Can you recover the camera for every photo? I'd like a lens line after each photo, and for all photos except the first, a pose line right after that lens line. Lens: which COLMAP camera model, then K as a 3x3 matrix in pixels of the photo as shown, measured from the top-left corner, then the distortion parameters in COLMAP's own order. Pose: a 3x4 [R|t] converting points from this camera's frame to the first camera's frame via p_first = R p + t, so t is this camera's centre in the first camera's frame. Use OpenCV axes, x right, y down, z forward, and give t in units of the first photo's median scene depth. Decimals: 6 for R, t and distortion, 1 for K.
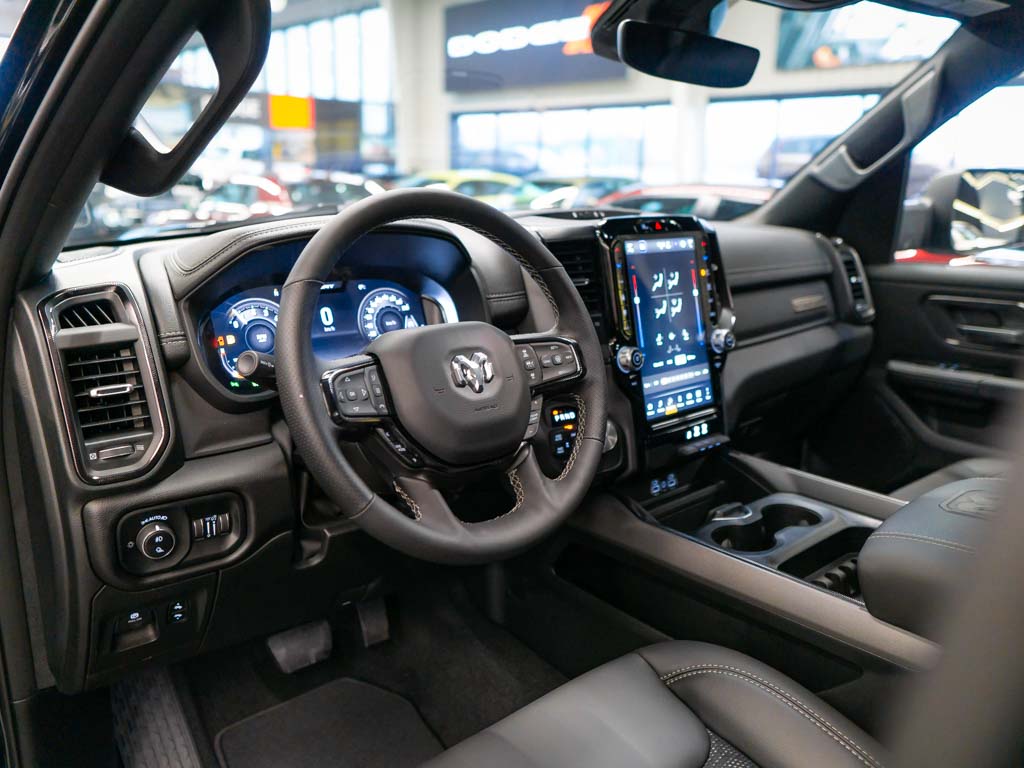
lens RADIAL K [[826.5, 0, 506.0], [0, 826.5, 385.6], [0, 0, 1]] dist [-0.000427, -0.005610]
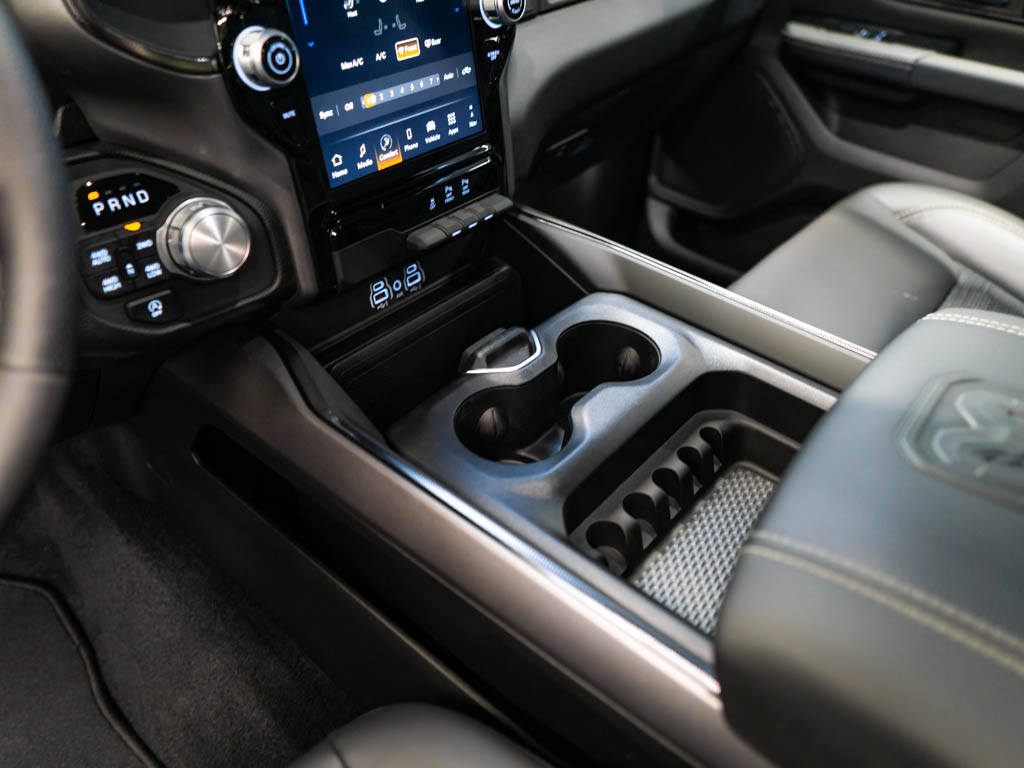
lens RADIAL K [[780.9, 0, 498.8], [0, 780.9, 378.6], [0, 0, 1]] dist [0.004922, -0.015946]
pose [[0.989517, -0.057696, 0.132393, 0.209582], [-0.003775, 0.906085, 0.423078, -0.054694], [-0.144370, -0.419142, 0.896369, 0.549393]]
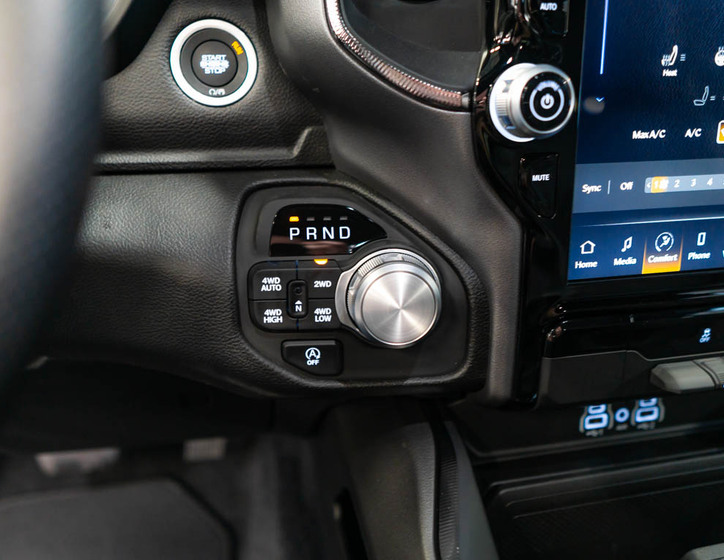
lens RADIAL K [[590.2, 0, 361.1], [0, 590.2, 283.7], [0, 0, 1]] dist [0.003510, -0.017160]
pose [[0.868963, 0.239632, -0.432989, 0.214137], [-0.130656, 0.954990, 0.266315, -0.016635], [0.477318, -0.174845, 0.861160, 0.757528]]
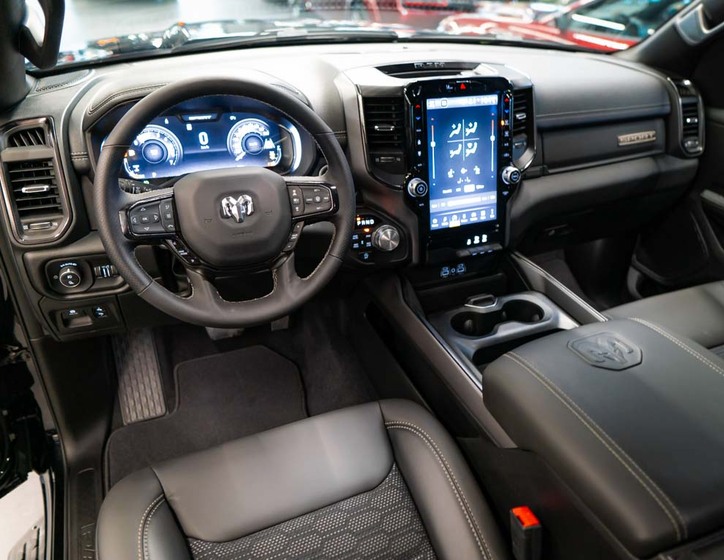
lens RADIAL K [[590.2, 0, 409.0], [0, 590.2, 280.2], [0, 0, 1]] dist [0.003510, -0.017160]
pose [[0.961677, 0.177262, -0.209180, 0.378173], [-0.109561, 0.947791, 0.299482, -0.184542], [0.251345, -0.265087, 0.930889, 0.022479]]
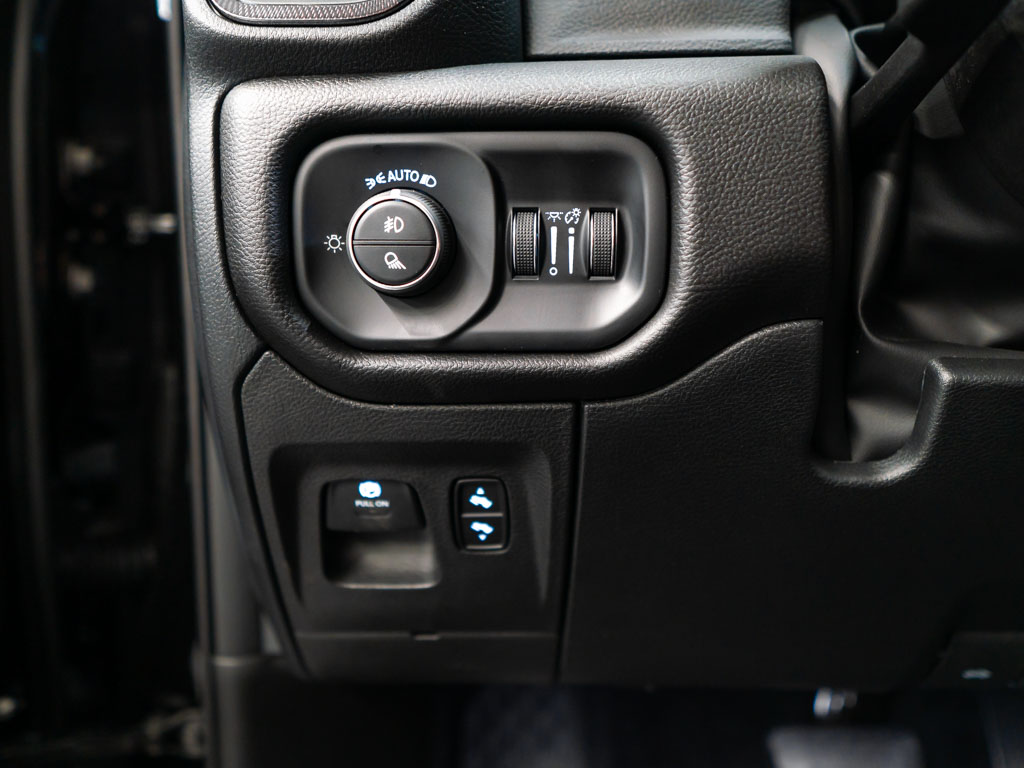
lens RADIAL K [[860.0, 0, 509.1], [0, 860.0, 389.3], [0, 0, 1]] dist [0.011094, 0.007762]
pose [[0.775030, 0.052175, -0.629767, -0.119462], [-0.135309, 0.987174, -0.084733, 0.199112], [0.617269, 0.150884, 0.772148, 0.562268]]
